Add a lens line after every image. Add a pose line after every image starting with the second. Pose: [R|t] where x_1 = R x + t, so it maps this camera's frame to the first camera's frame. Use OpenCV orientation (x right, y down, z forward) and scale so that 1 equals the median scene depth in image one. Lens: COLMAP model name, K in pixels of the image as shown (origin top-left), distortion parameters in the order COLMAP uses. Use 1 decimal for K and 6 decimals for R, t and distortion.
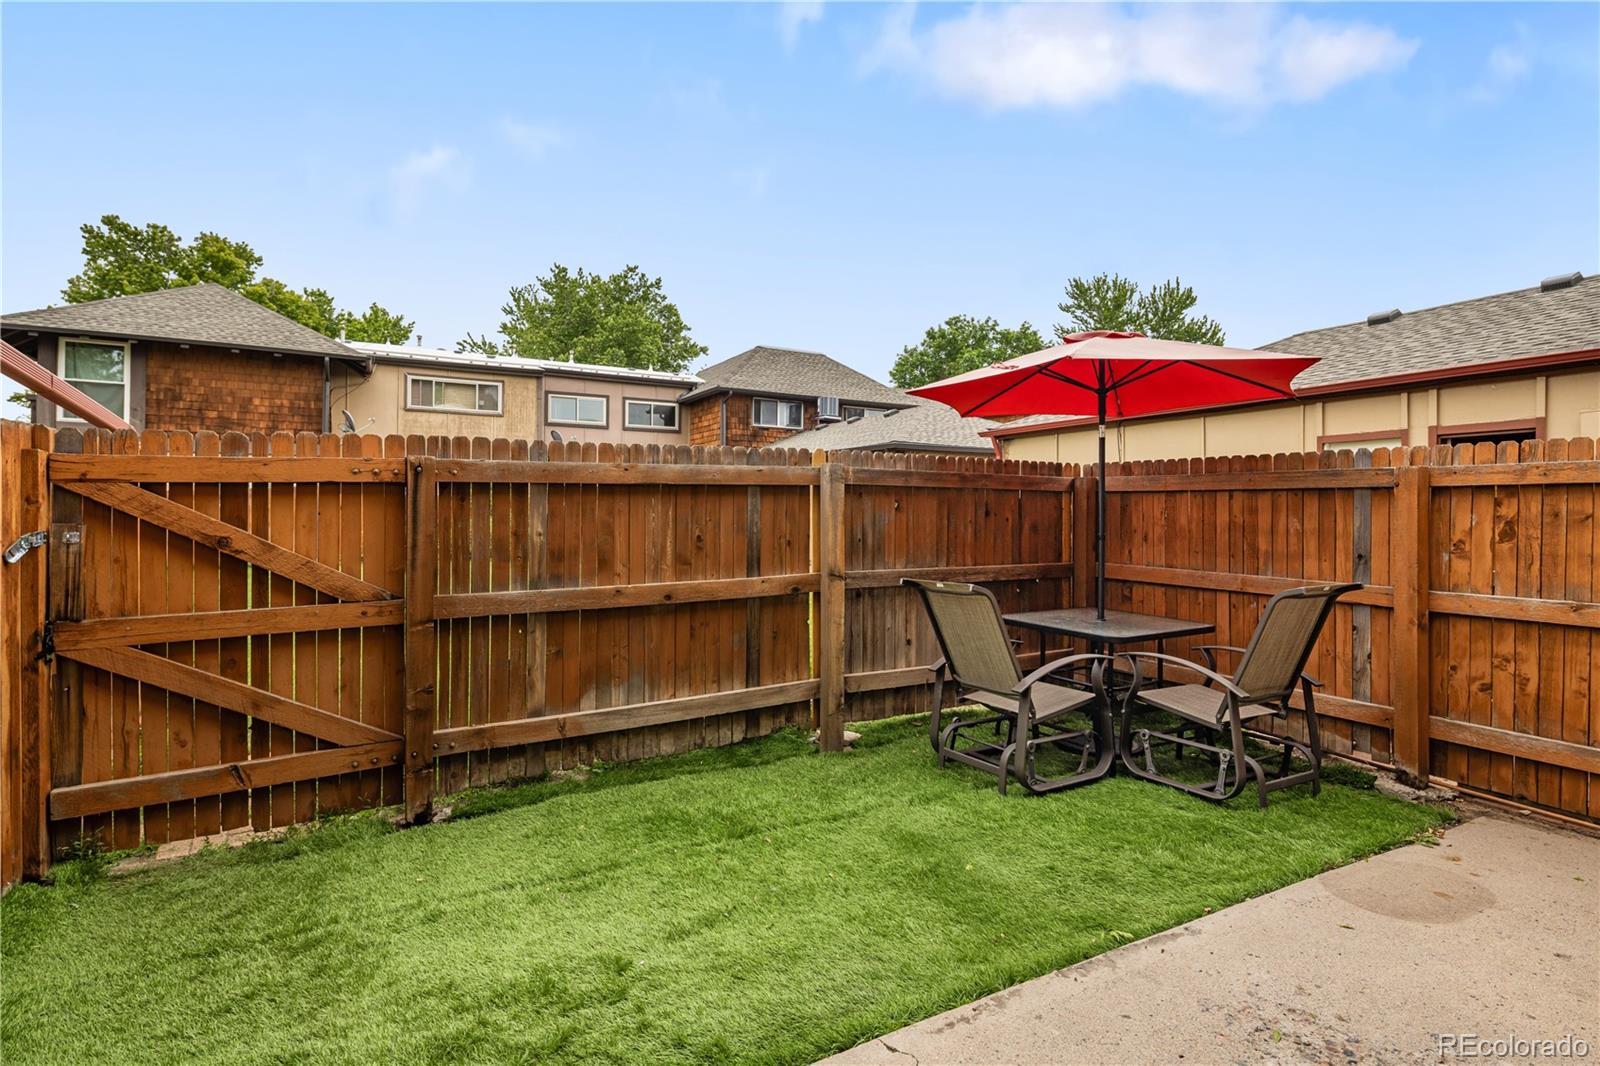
lens RADIAL K [[777.4, 0, 793.6], [0, 777.4, 530.1], [0, 0, 1]] dist [0.001953, -0.003771]
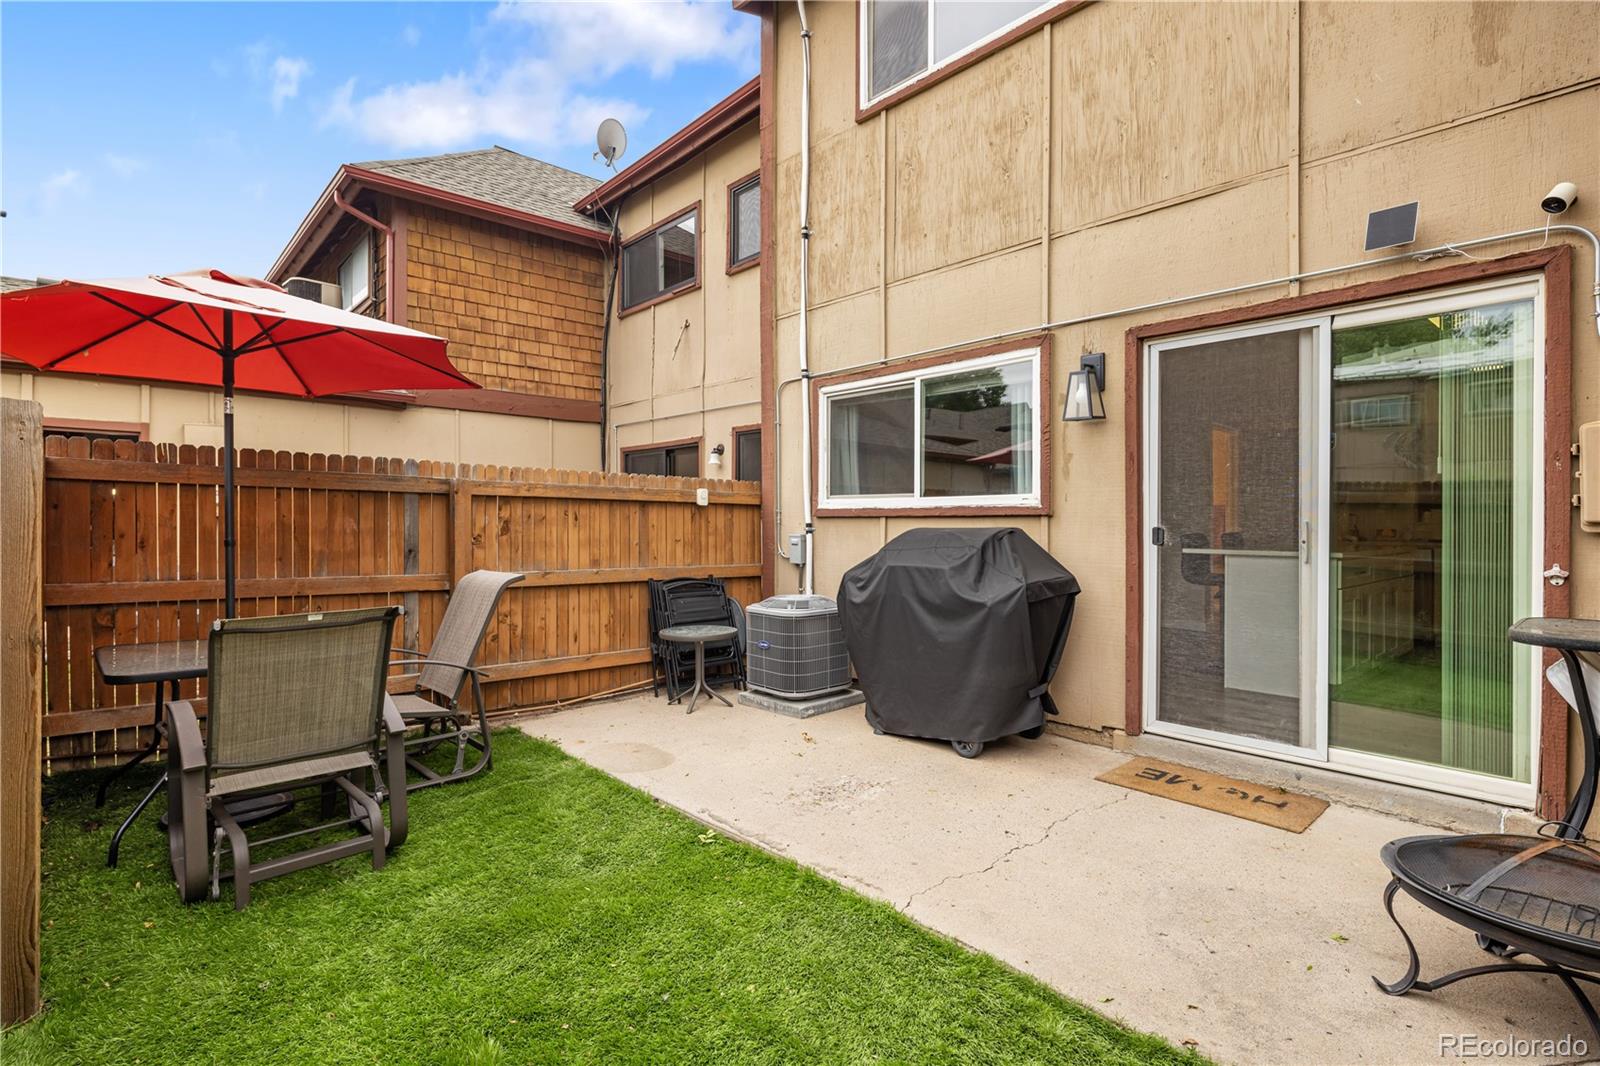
lens RADIAL K [[777.4, 0, 792.1], [0, 777.4, 536.3], [0, 0, 1]] dist [0.001953, -0.003771]
pose [[-0.236110, -0.024009, 0.971430, -0.542365], [0.010592, 0.999572, 0.027279, -0.014376], [-0.971669, 0.016730, -0.235754, 0.709317]]
